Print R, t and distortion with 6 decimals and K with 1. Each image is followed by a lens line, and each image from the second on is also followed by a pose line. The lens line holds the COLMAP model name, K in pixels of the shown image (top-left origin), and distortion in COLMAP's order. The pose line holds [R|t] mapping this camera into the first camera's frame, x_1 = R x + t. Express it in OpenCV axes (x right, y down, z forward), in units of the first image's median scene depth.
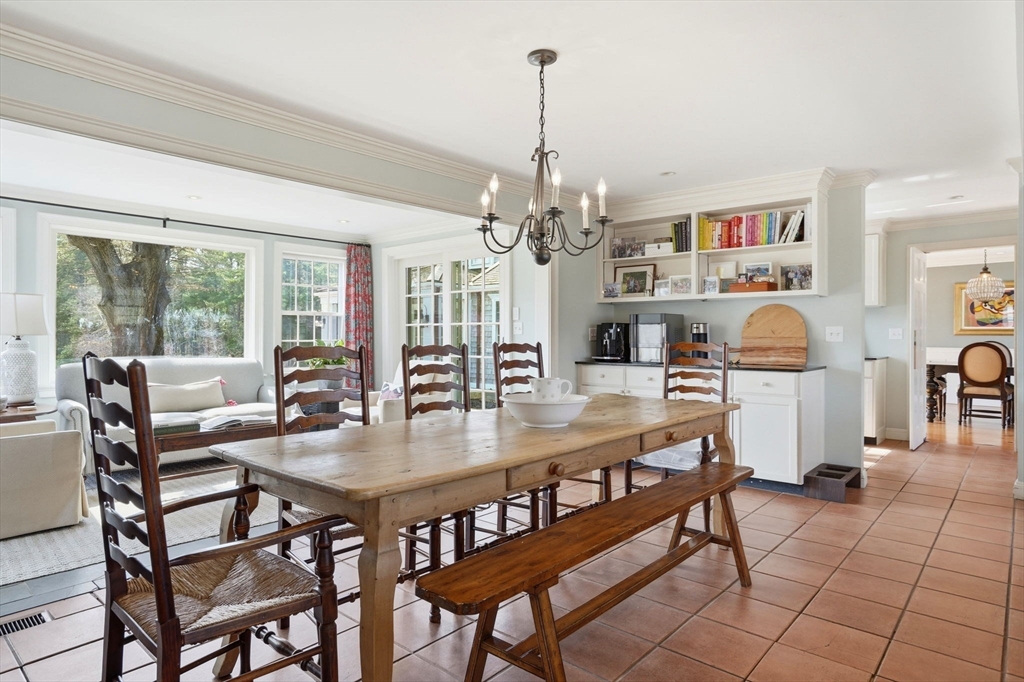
lens RADIAL K [[588.1, 0, 508.5], [0, 588.1, 333.6], [0, 0, 1]] dist [-0.041960, 0.035366]
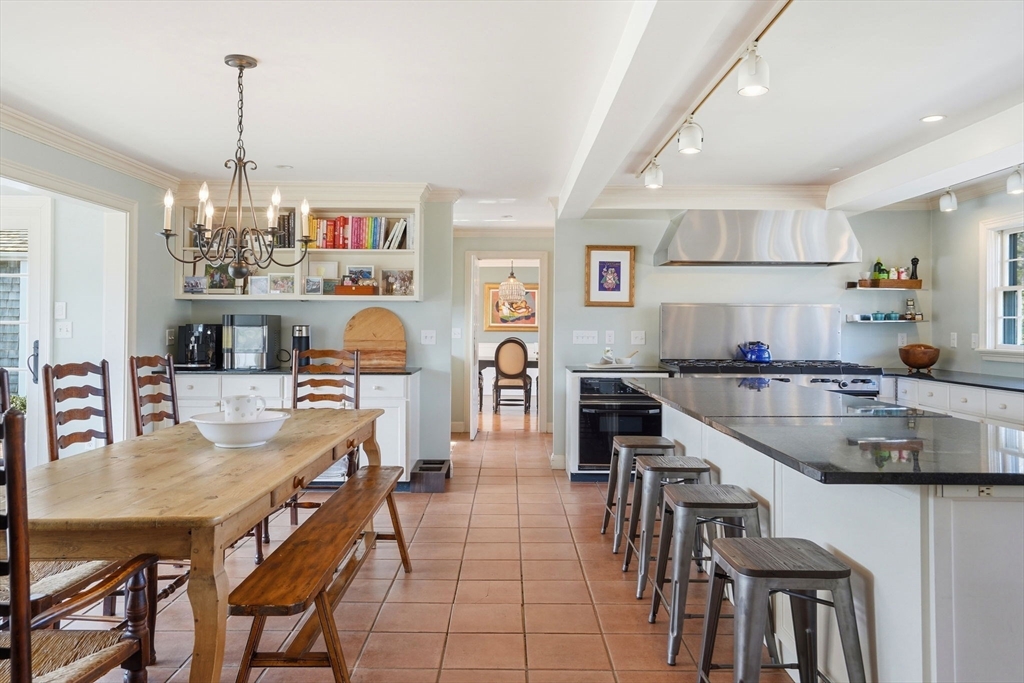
lens RADIAL K [[730.5, 0, 510.9], [0, 730.5, 313.9], [0, 0, 1]] dist [-0.000789, 0.001308]
pose [[0.746354, 0.014343, 0.665395, -0.207746], [-0.006770, 0.999880, -0.013960, -0.023048], [-0.665515, 0.005915, 0.746361, -0.096555]]
